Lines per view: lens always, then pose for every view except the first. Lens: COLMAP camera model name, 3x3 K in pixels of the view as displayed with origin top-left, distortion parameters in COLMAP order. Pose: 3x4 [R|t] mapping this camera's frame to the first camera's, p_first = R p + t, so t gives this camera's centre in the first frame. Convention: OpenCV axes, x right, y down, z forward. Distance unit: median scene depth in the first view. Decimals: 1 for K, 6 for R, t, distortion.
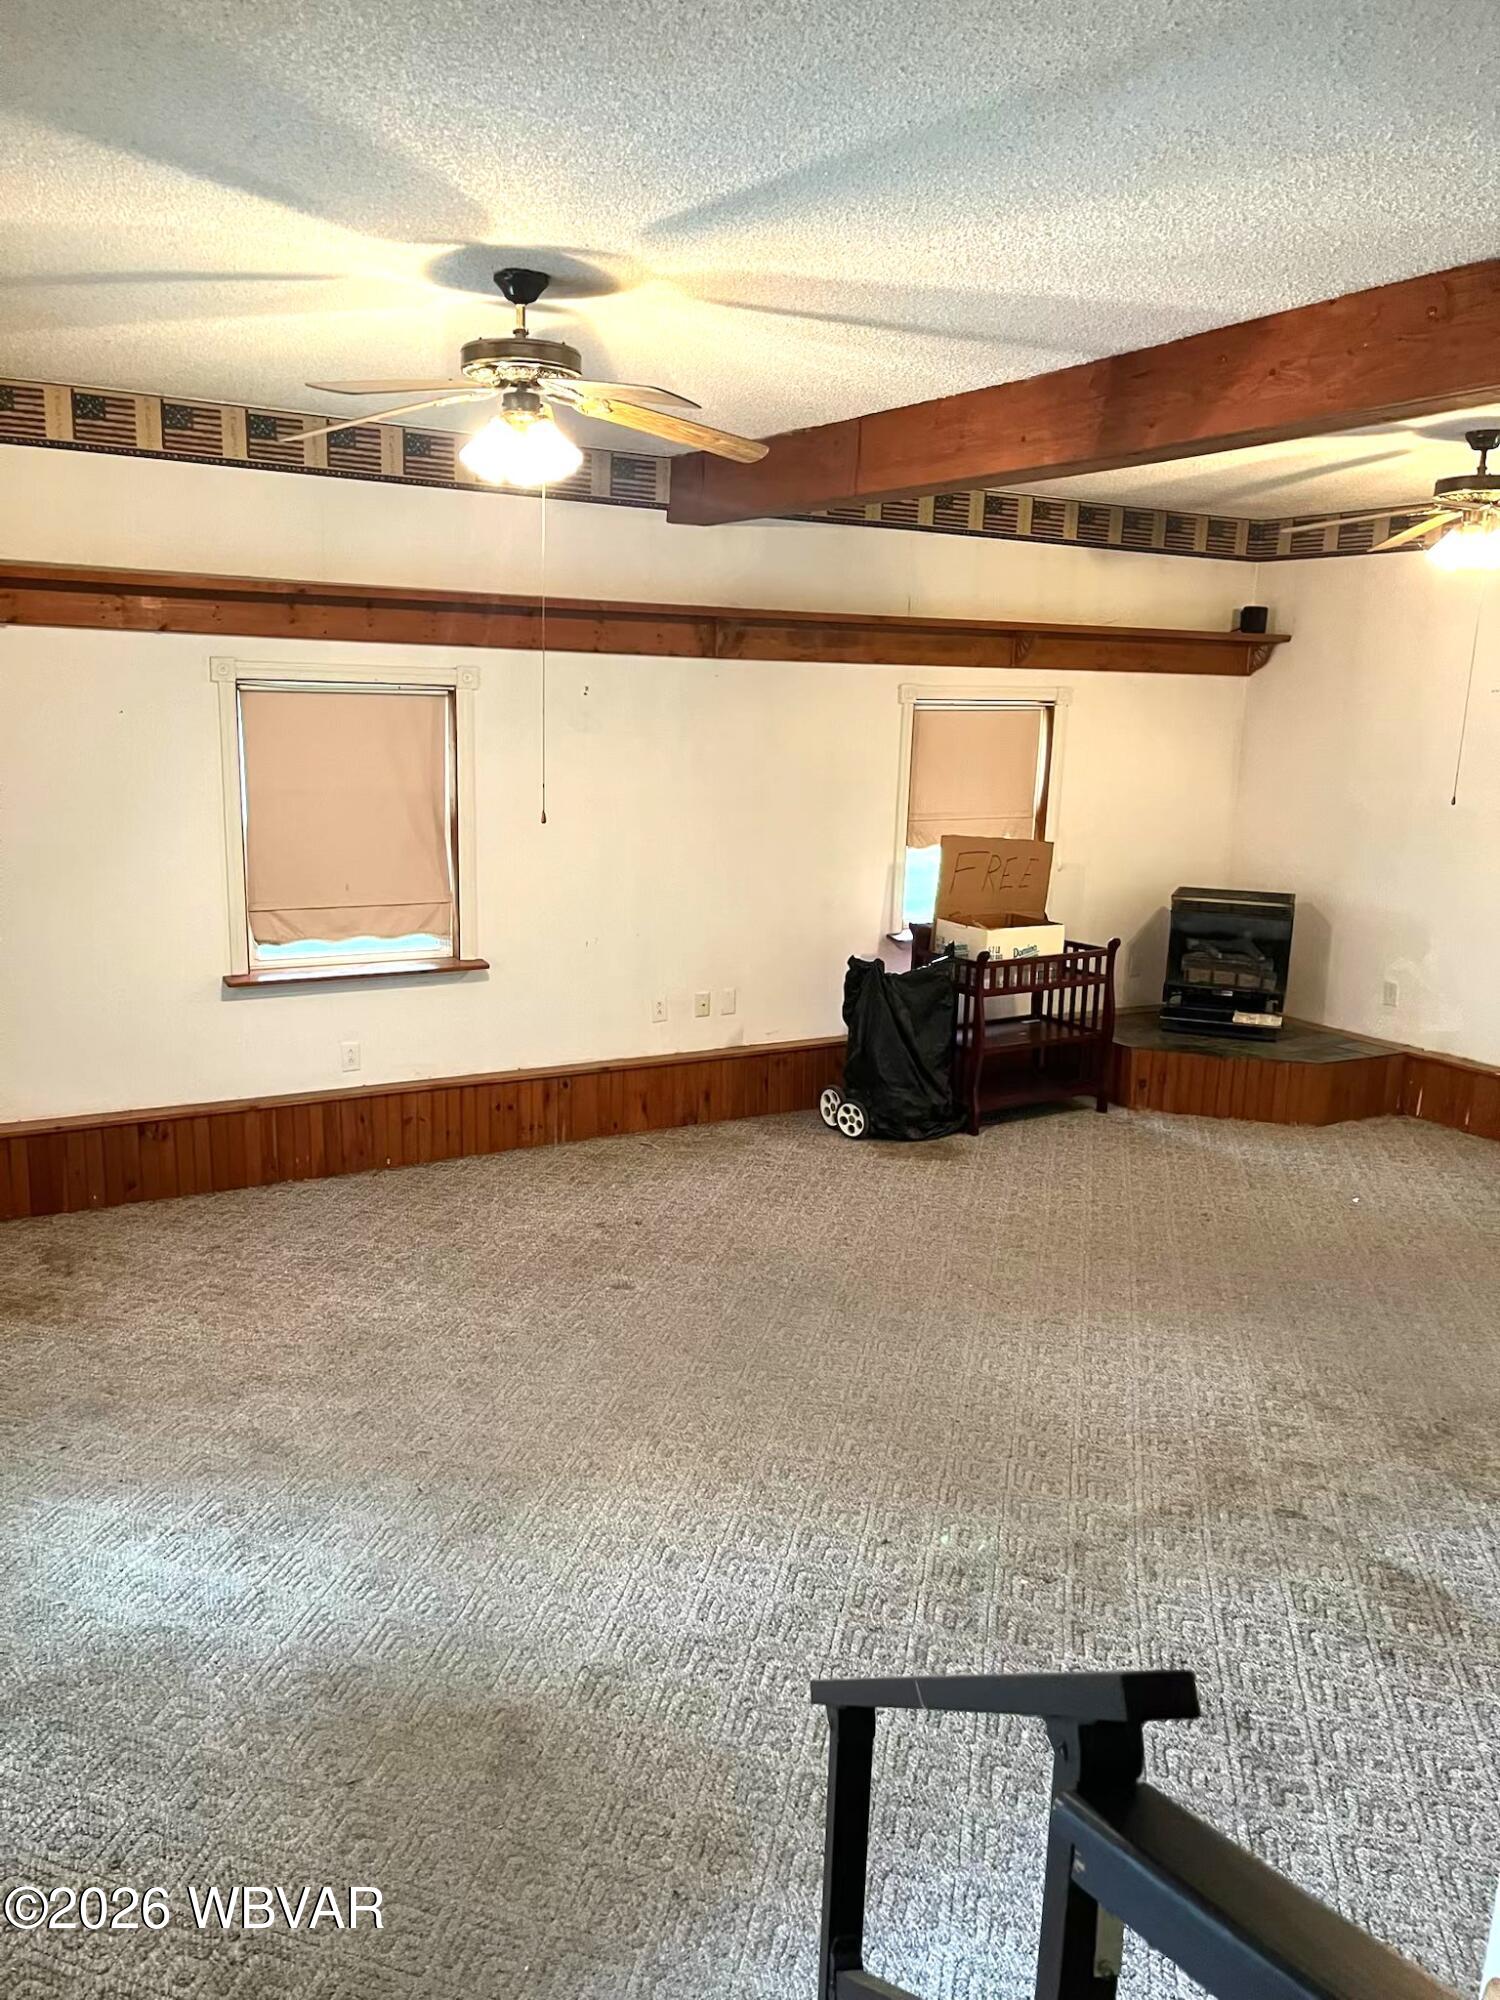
lens RADIAL K [[1506.2, 0, 778.4], [0, 1506.2, 1013.6], [0, 0, 1]] dist [0.069511, -0.086939]
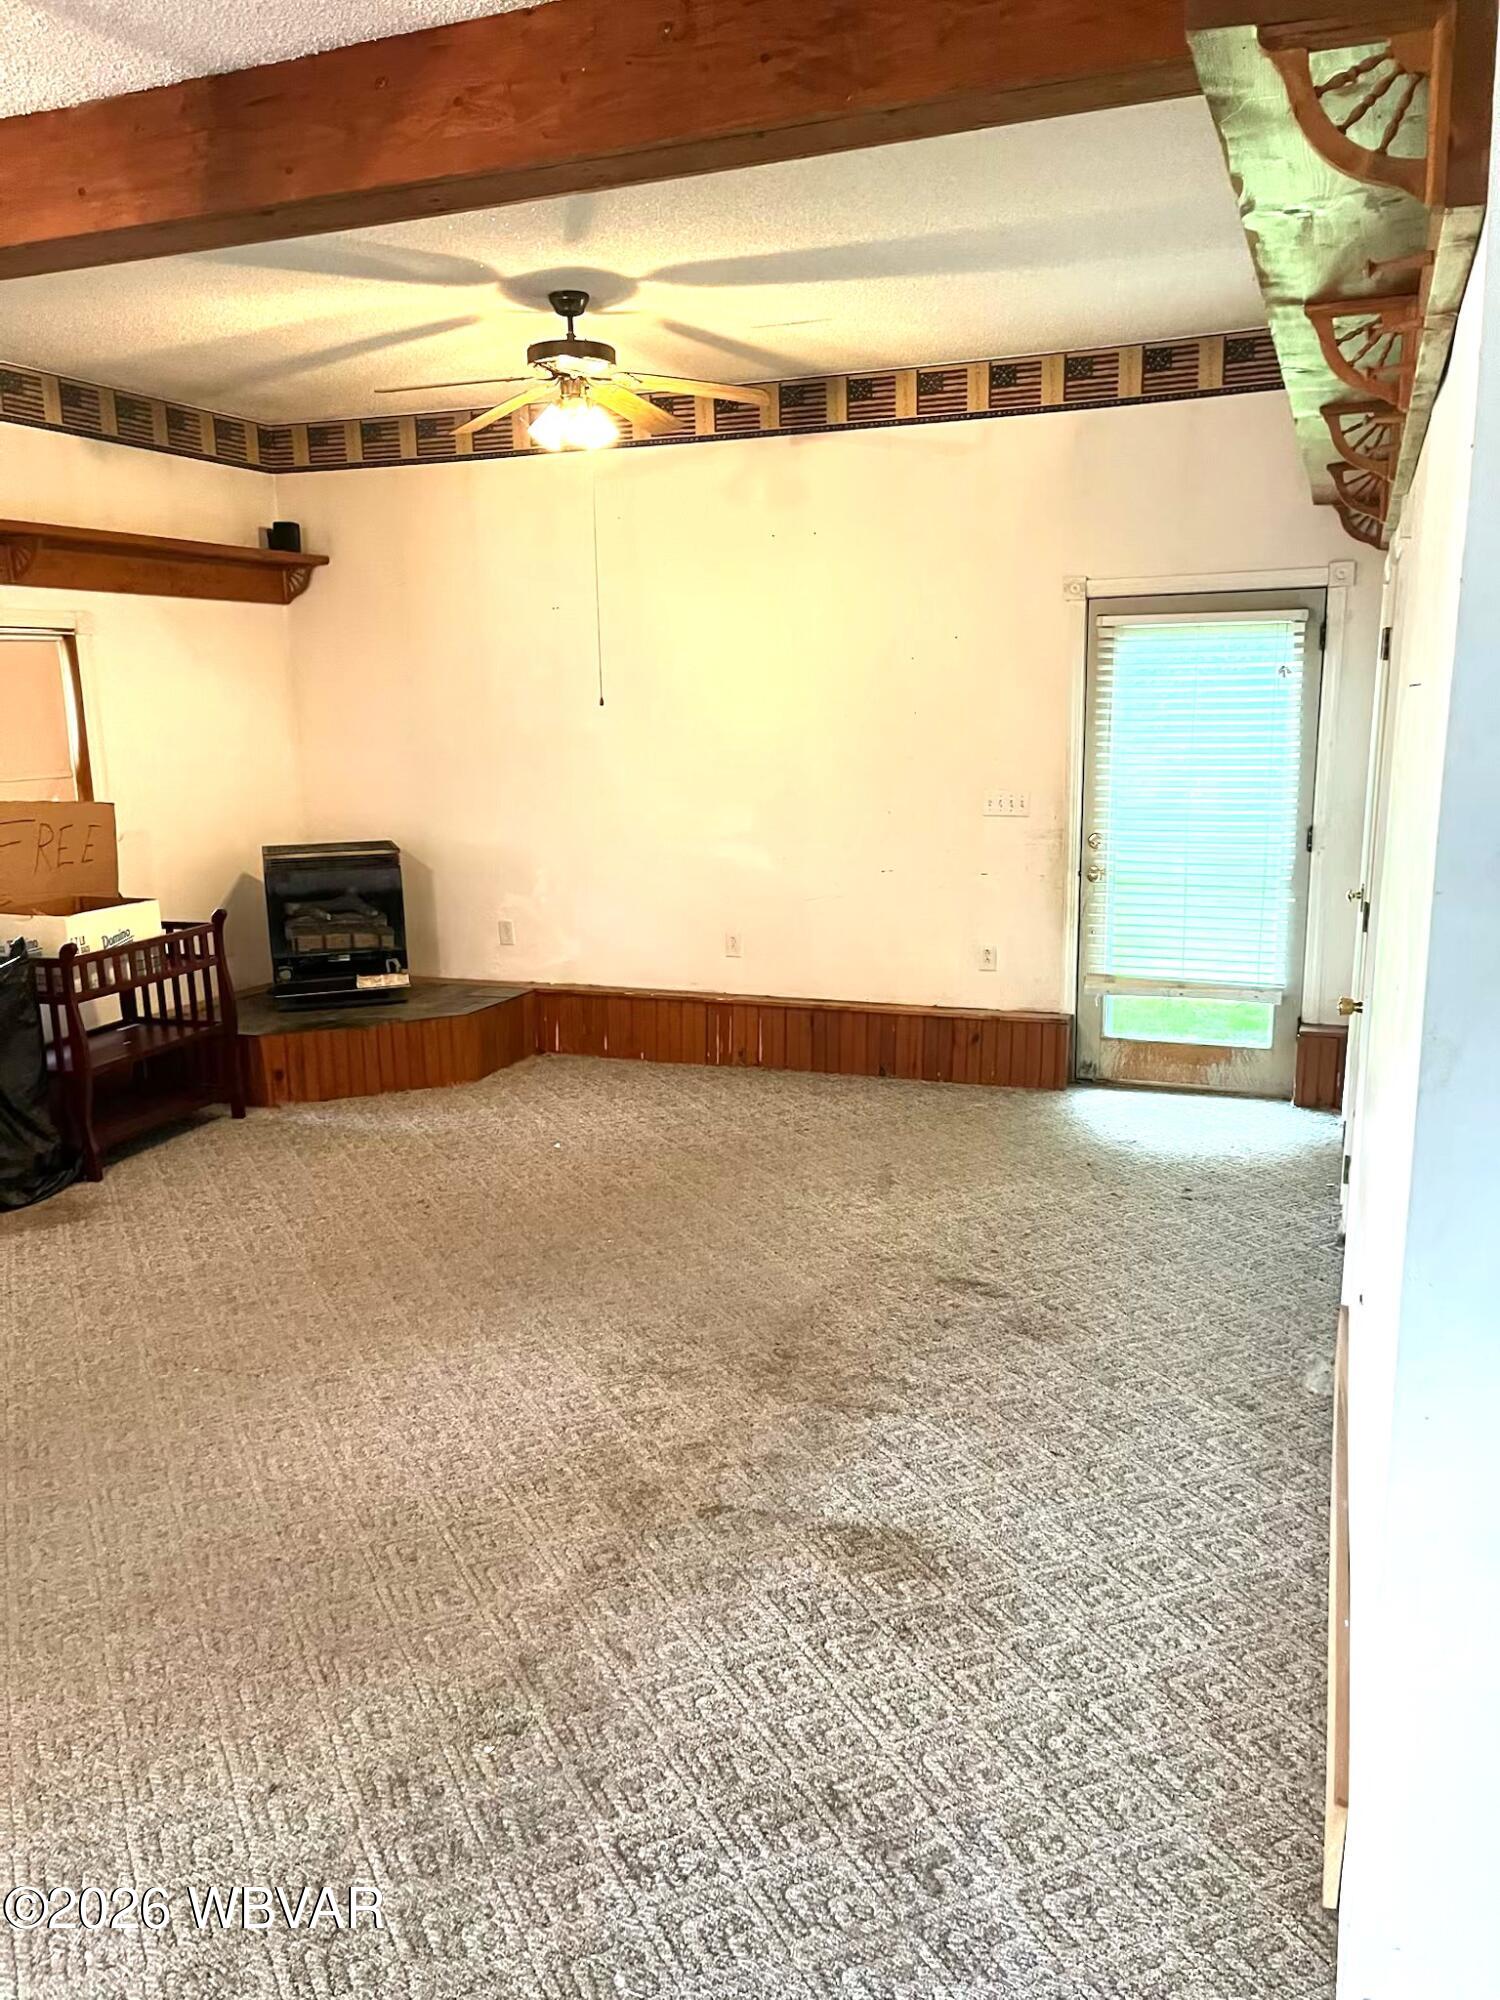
lens RADIAL K [[1506.2, 0, 778.4], [0, 1506.2, 1013.6], [0, 0, 1]] dist [0.069511, -0.086939]
pose [[0.782918, -0.177953, 0.596132, -0.048059], [0.173277, 0.982675, 0.065771, 0.005269], [-0.597507, 0.051803, 0.800188, 0.161761]]
